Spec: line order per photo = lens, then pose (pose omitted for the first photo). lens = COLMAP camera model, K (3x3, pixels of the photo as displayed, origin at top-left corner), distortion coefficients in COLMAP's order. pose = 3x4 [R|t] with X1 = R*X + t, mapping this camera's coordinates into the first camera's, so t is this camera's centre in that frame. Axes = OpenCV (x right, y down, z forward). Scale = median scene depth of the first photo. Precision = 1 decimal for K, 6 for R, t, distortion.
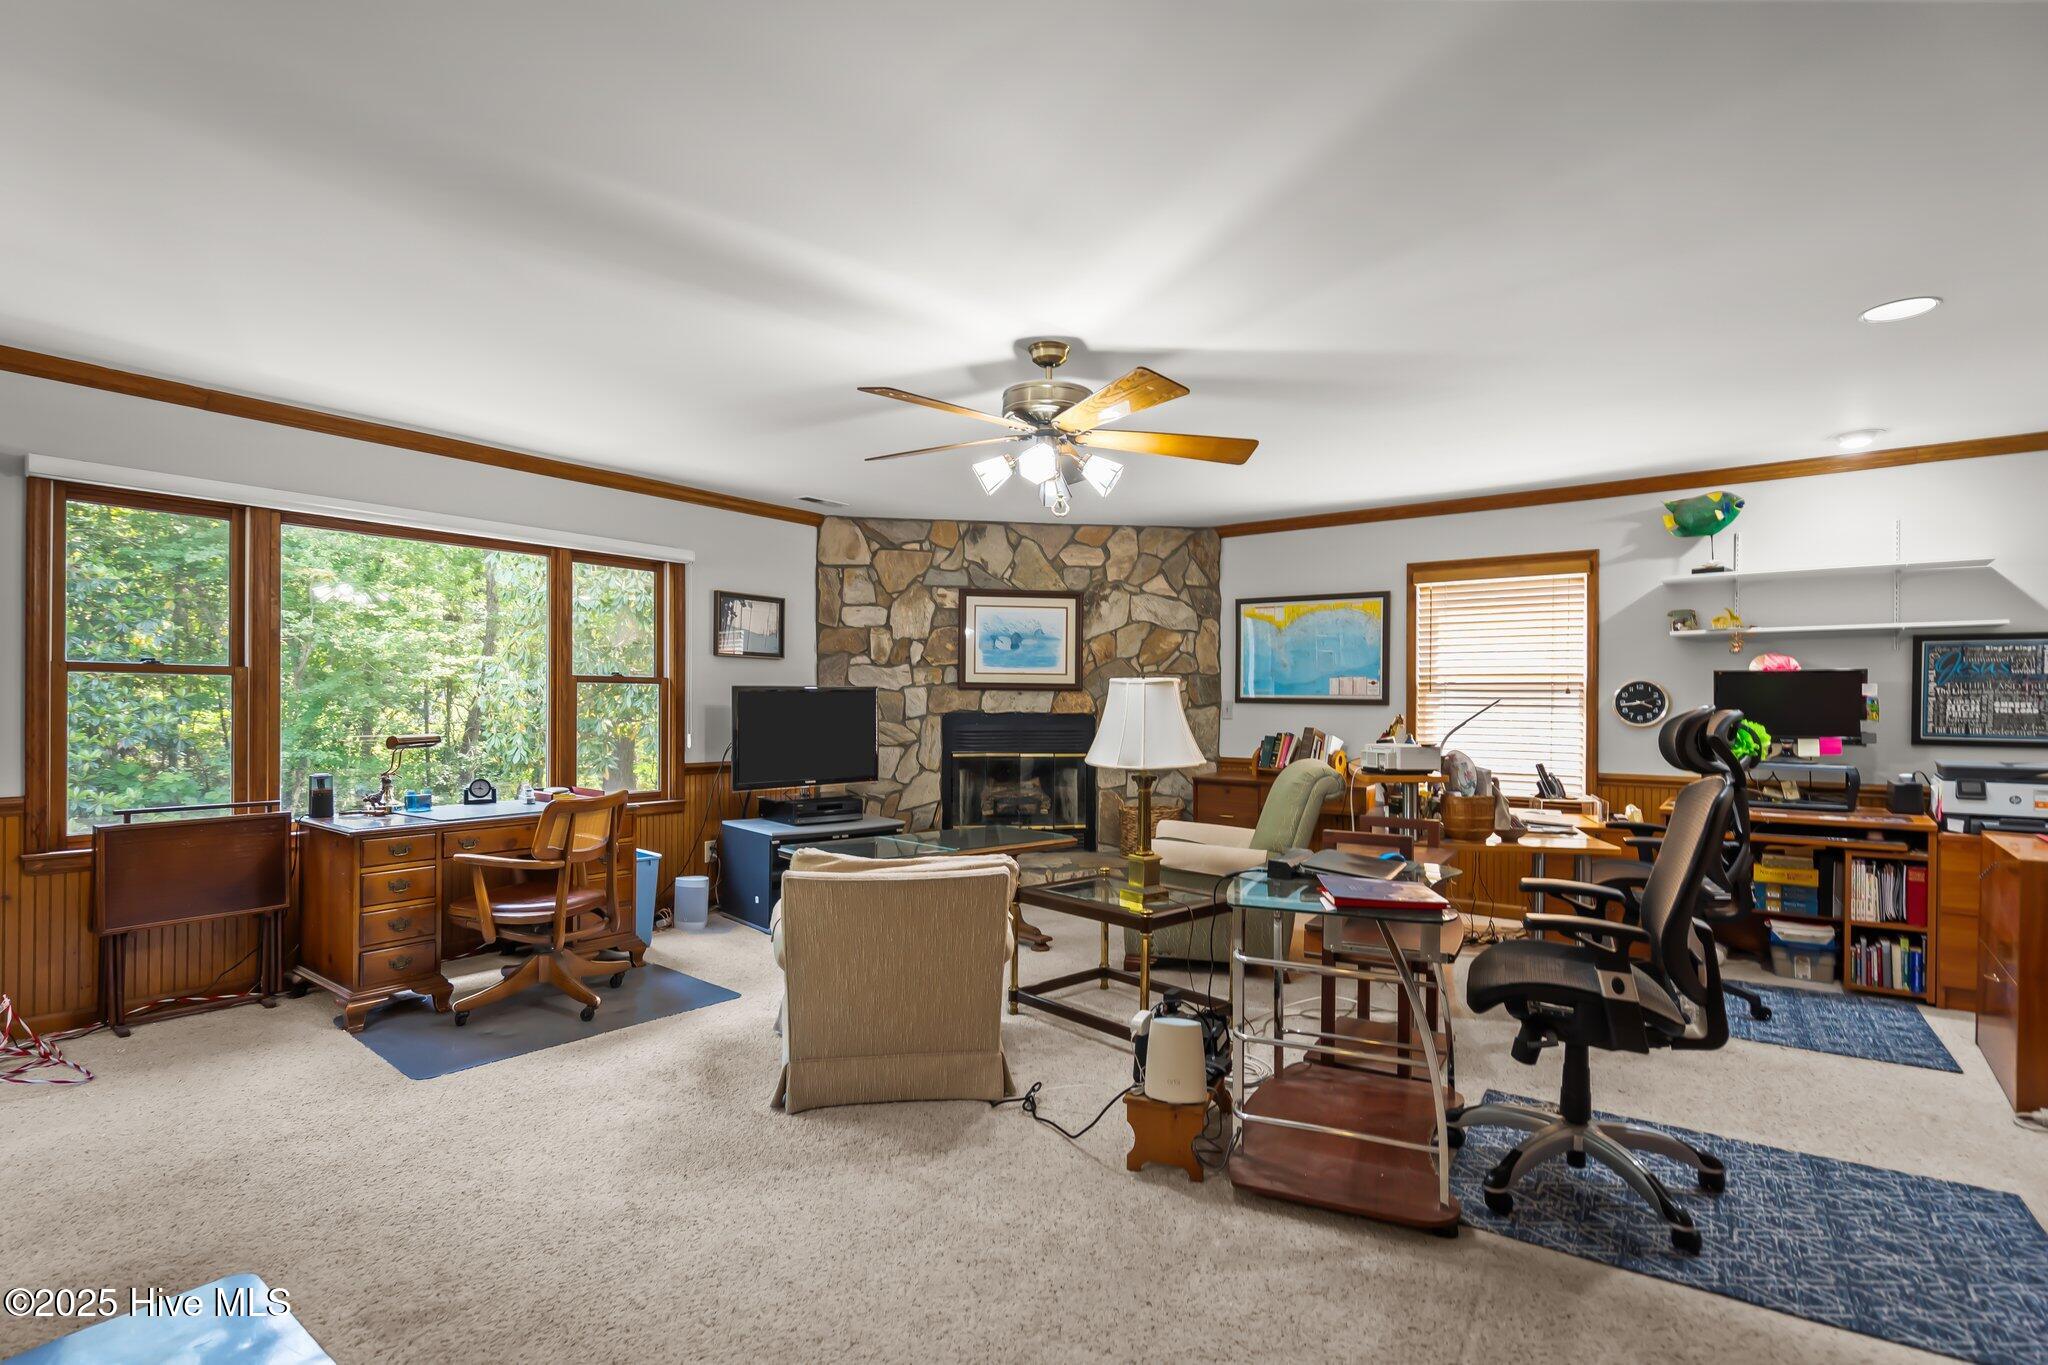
lens RADIAL K [[977.9, 0, 1015.3], [0, 977.9, 694.8], [0, 0, 1]] dist [-0.000053, -0.001494]
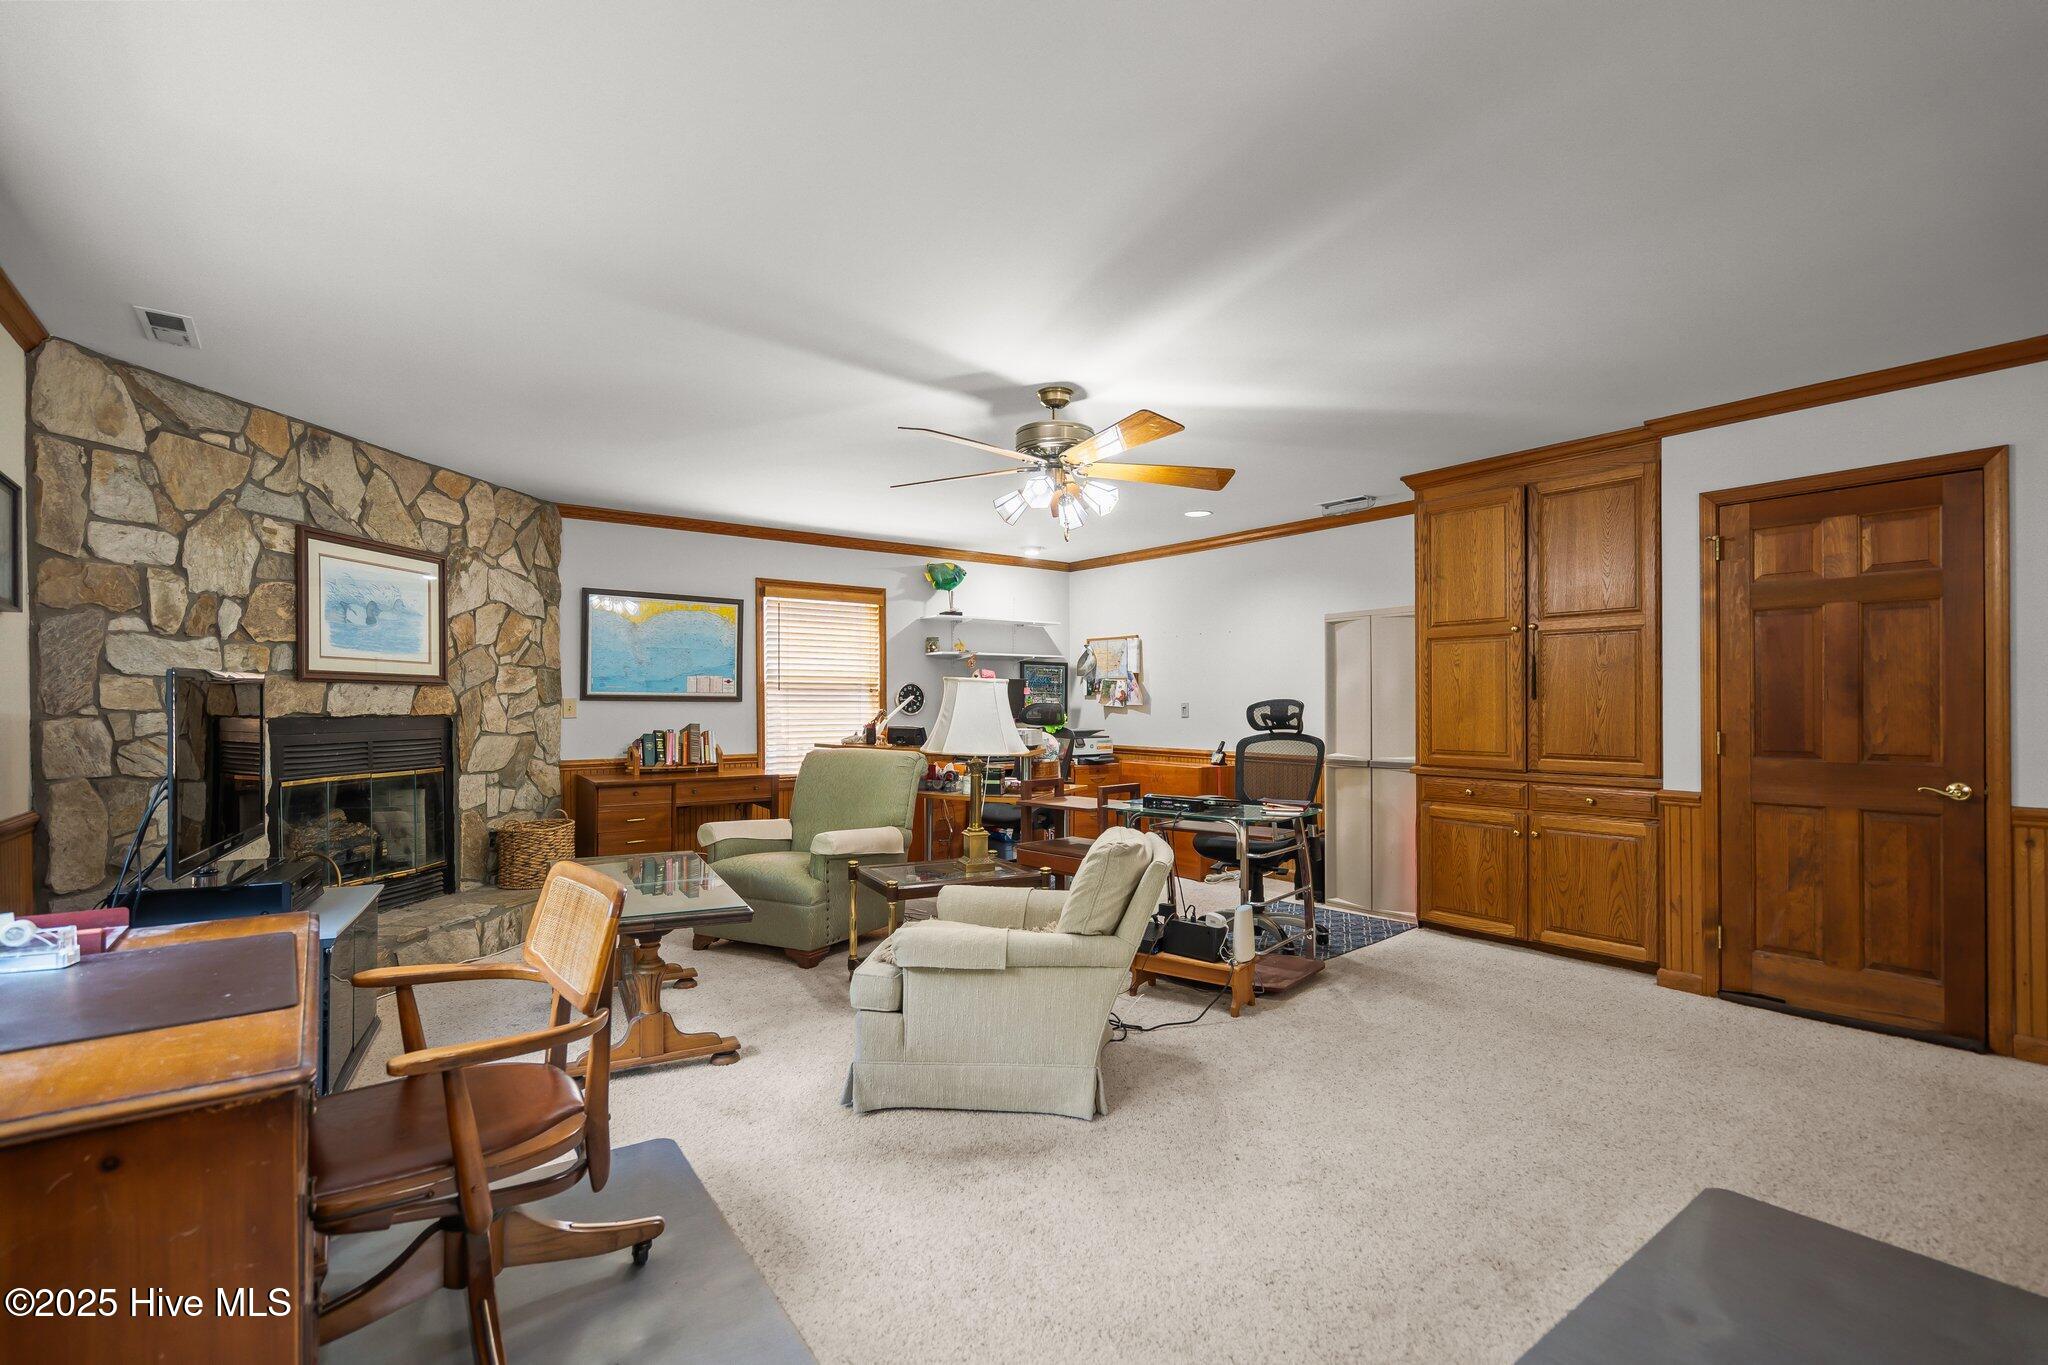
lens RADIAL K [[933.6, 0, 1024.3], [0, 933.6, 695.9], [0, 0, 1]] dist [-0.001944, 0.000598]
pose [[0.259465, 0.000651, 0.965752, -0.531482], [-0.003712, 0.999993, 0.000324, 0.002464], [-0.965745, -0.003669, 0.259466, 0.382291]]
